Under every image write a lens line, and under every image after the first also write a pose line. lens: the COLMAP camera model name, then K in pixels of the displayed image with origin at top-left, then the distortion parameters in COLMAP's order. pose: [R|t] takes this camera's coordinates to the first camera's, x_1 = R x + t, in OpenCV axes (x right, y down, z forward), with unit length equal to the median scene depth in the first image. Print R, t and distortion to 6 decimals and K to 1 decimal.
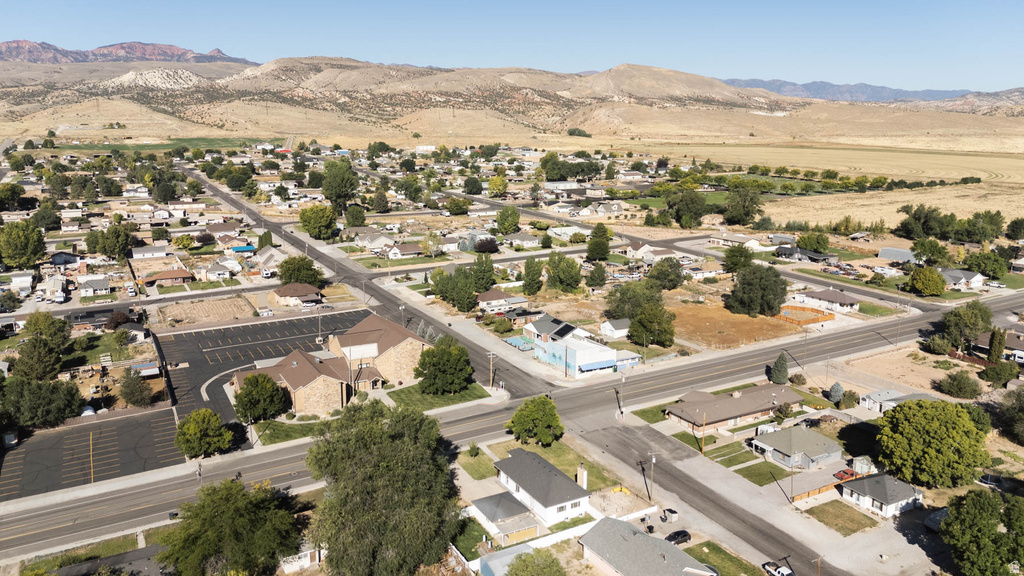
lens RADIAL K [[746.8, 0, 502.3], [0, 746.8, 285.3], [0, 0, 1]] dist [0.068847, -0.053858]
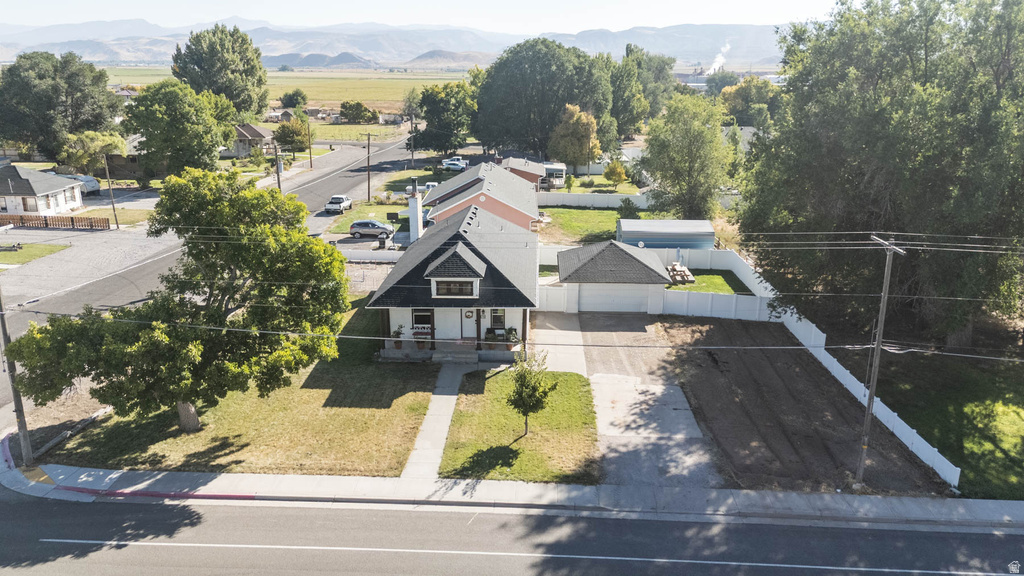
lens RADIAL K [[746.8, 0, 510.8], [0, 746.8, 288.5], [0, 0, 1]] dist [0.068847, -0.053858]
pose [[-0.860447, -0.141602, 0.489469, -0.142133], [0.112314, 0.884276, 0.453257, 0.094096], [-0.497007, 0.444978, -0.744968, 1.183022]]
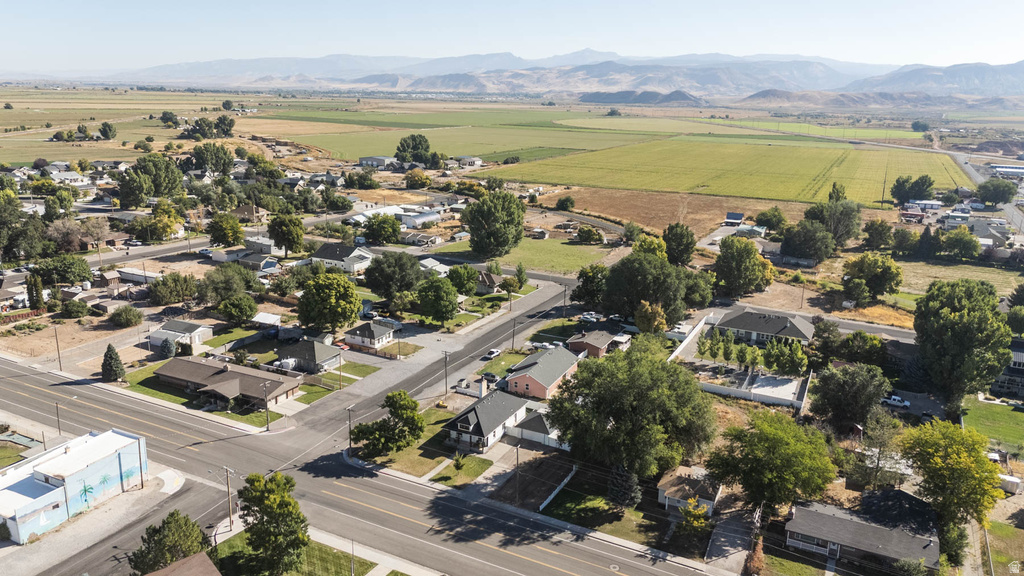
lens RADIAL K [[746.8, 0, 521.6], [0, 746.8, 287.5], [0, 0, 1]] dist [0.068847, -0.053858]
pose [[-0.583021, -0.216927, 0.782962, -0.733238], [0.151765, 0.917655, 0.367256, -0.280762], [-0.798156, 0.332944, -0.502090, 1.341495]]
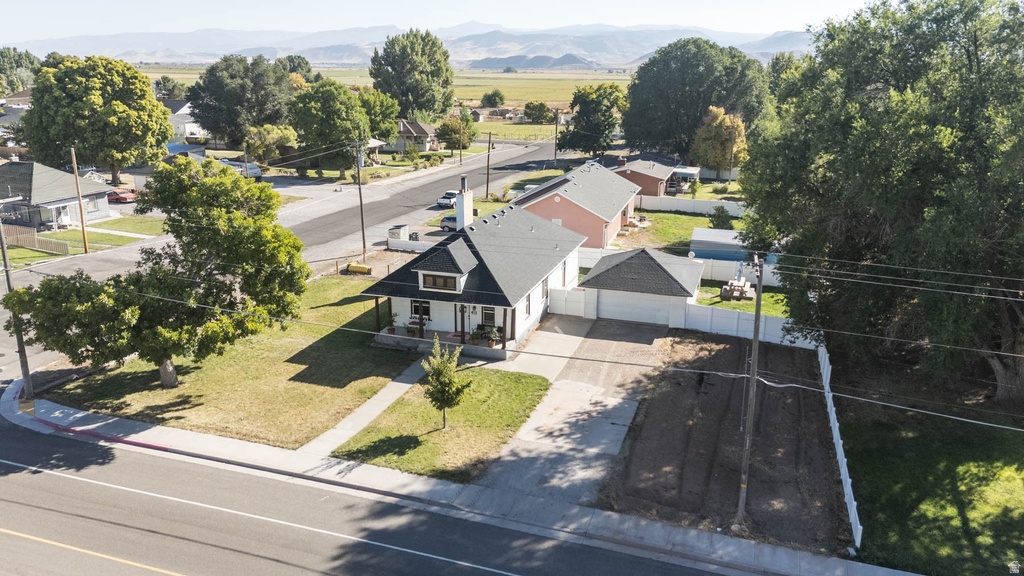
lens RADIAL K [[746.8, 0, 513.2], [0, 746.8, 288.5], [0, 0, 1]] dist [0.068847, -0.053858]
pose [[-0.685833, -0.204715, 0.698373, -0.210543], [0.156432, 0.895722, 0.416187, 0.105095], [-0.710747, 0.394683, -0.582292, 1.132740]]
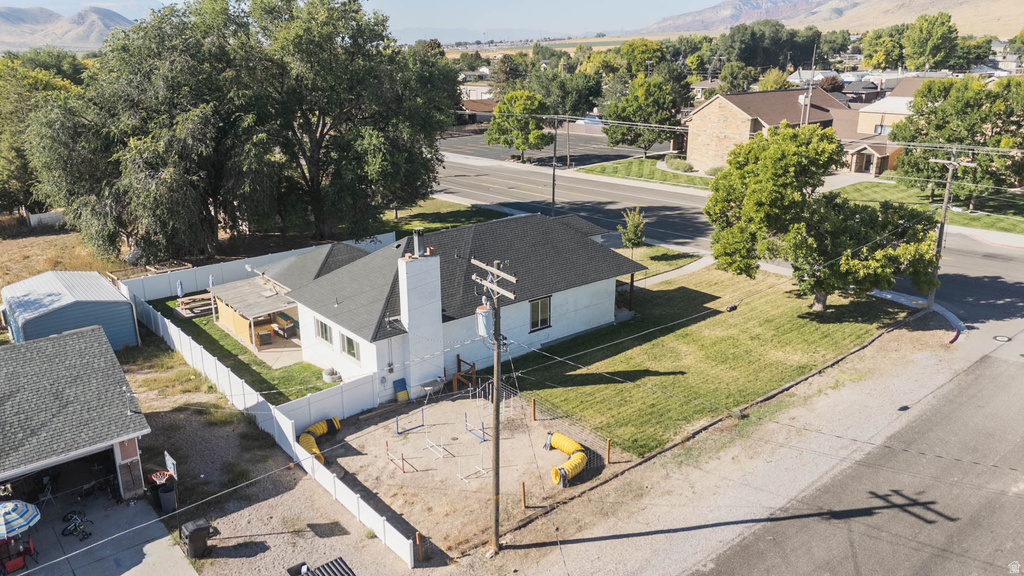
lens RADIAL K [[746.8, 0, 513.6], [0, 746.8, 292.1], [0, 0, 1]] dist [0.068847, -0.053858]
pose [[0.191260, 0.306022, -0.932615, 0.326281], [-0.206745, 0.941399, 0.266505, 0.162016], [0.959519, 0.141842, 0.243321, 0.871908]]
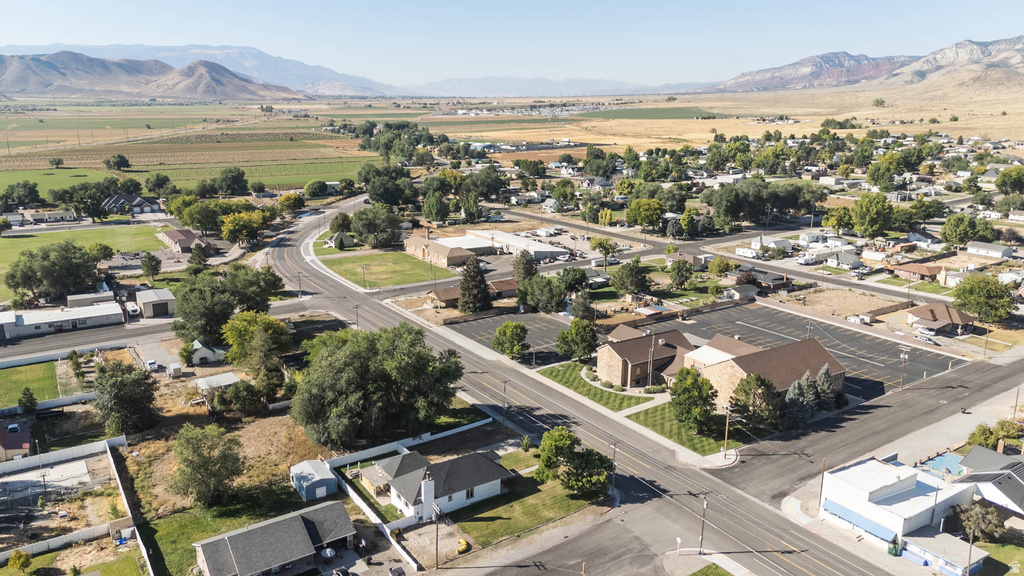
lens RADIAL K [[746.8, 0, 508.7], [0, 746.8, 286.5], [0, 0, 1]] dist [0.068847, -0.053858]
pose [[0.087389, 0.247787, -0.964865, 0.831301], [-0.225567, 0.948336, 0.223112, -0.177205], [0.970300, 0.198145, 0.138767, 0.830140]]
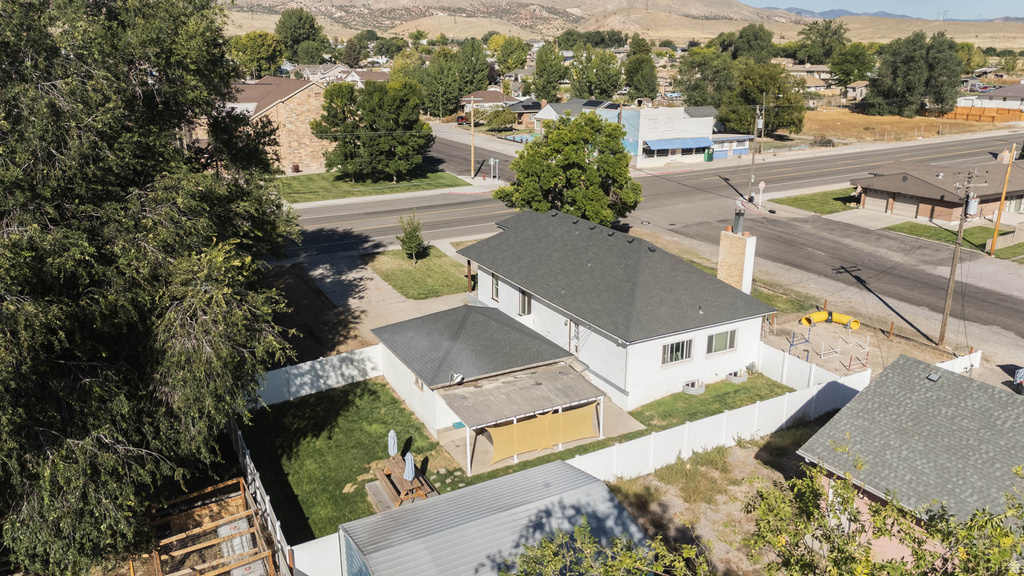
lens RADIAL K [[746.8, 0, 509.7], [0, 746.8, 286.7], [0, 0, 1]] dist [0.068847, -0.053858]
pose [[0.999975, 0.006212, 0.003510, 0.011345], [-0.006487, 0.996402, 0.084501, 0.217043], [-0.002973, -0.084522, 0.996417, 0.623130]]
